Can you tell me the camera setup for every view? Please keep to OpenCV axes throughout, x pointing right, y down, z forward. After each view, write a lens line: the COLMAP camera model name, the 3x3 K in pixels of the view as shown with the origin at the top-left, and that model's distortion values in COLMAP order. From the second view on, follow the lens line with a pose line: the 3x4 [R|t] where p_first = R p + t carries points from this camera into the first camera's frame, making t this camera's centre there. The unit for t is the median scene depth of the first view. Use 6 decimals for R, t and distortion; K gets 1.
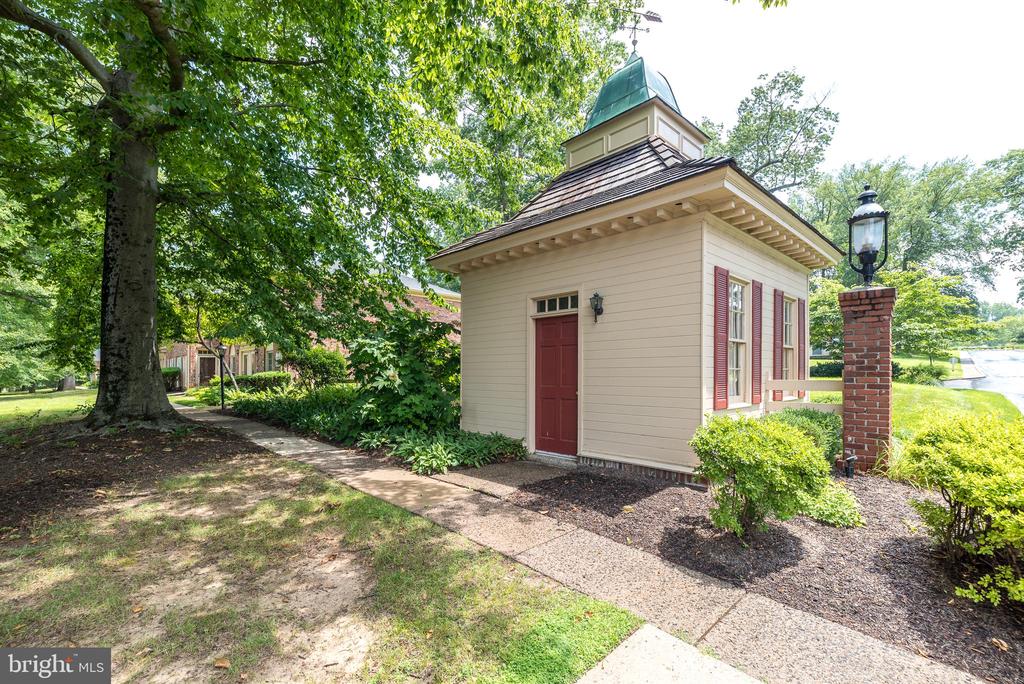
lens RADIAL K [[446.9, 0, 512.1], [0, 446.9, 365.5], [0, 0, 1]] dist [-0.001169, -0.000036]
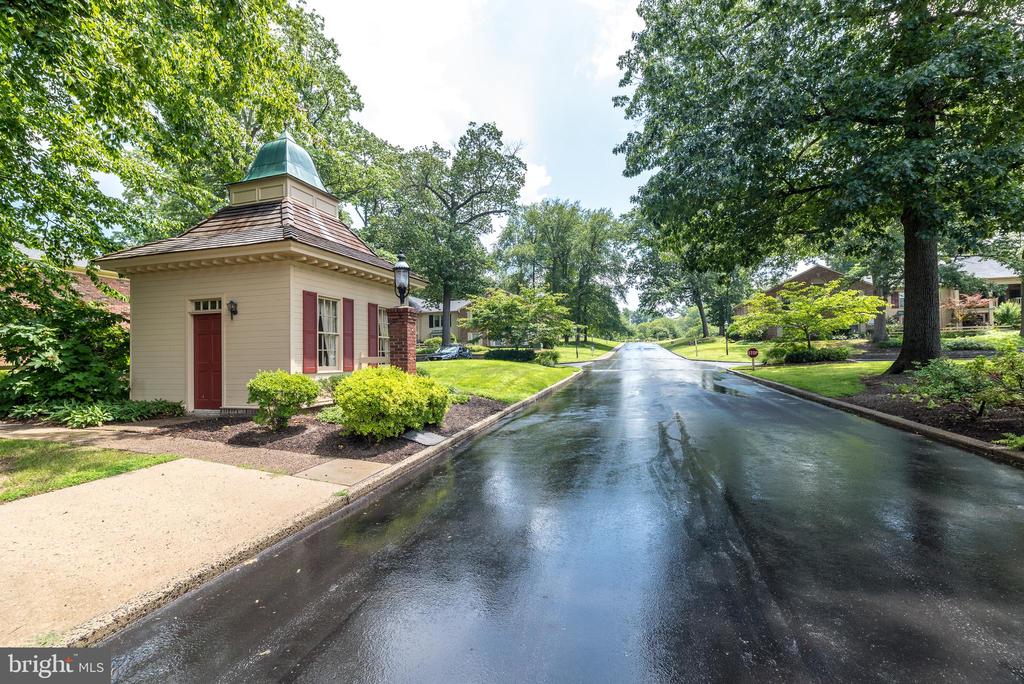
lens RADIAL K [[440.0, 0, 510.2], [0, 440.0, 353.2], [0, 0, 1]] dist [0.002822, 0.000759]
pose [[0.875561, -0.001452, 0.483106, 0.230082], [0.002447, 0.999996, -0.001431, 0.017883], [-0.483102, 0.002435, 0.875561, -0.610885]]
